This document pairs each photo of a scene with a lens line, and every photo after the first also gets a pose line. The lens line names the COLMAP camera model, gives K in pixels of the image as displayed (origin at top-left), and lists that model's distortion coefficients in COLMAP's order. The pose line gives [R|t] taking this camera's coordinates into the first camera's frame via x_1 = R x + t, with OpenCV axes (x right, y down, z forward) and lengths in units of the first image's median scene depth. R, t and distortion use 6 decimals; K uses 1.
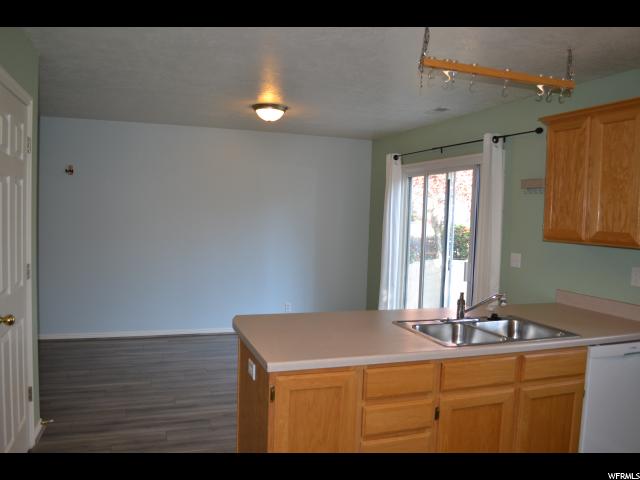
lens RADIAL K [[517.9, 0, 320.0], [0, 517.9, 240.0], [0, 0, 1]] dist [-0.087897, -0.000983]
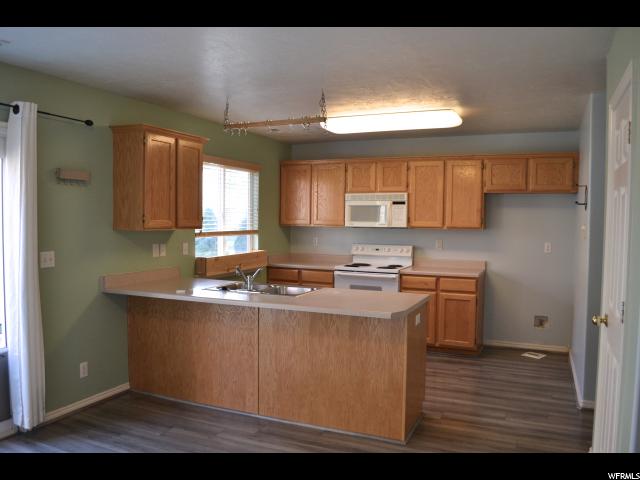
lens RADIAL K [[517.9, 0, 320.0], [0, 517.9, 240.0], [0, 0, 1]] dist [-0.087897, -0.000983]
pose [[-0.727864, -0.068765, 0.682265, -0.612568], [0.003875, 0.994531, 0.104373, -0.092512], [-0.685711, 0.078613, -0.723616, 1.479558]]
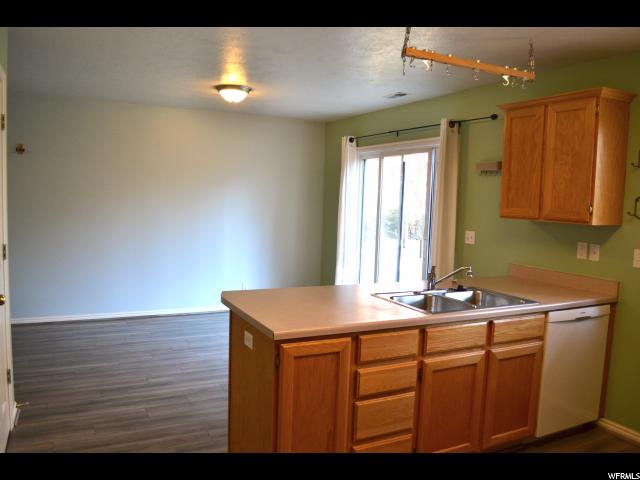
lens RADIAL K [[517.9, 0, 320.0], [0, 517.9, 240.0], [0, 0, 1]] dist [-0.087897, -0.000983]
pose [[0.991688, -0.009272, 0.128330, -0.079571], [0.004855, 0.999386, 0.034690, 0.006655], [-0.128573, -0.033778, 0.991125, -0.037440]]
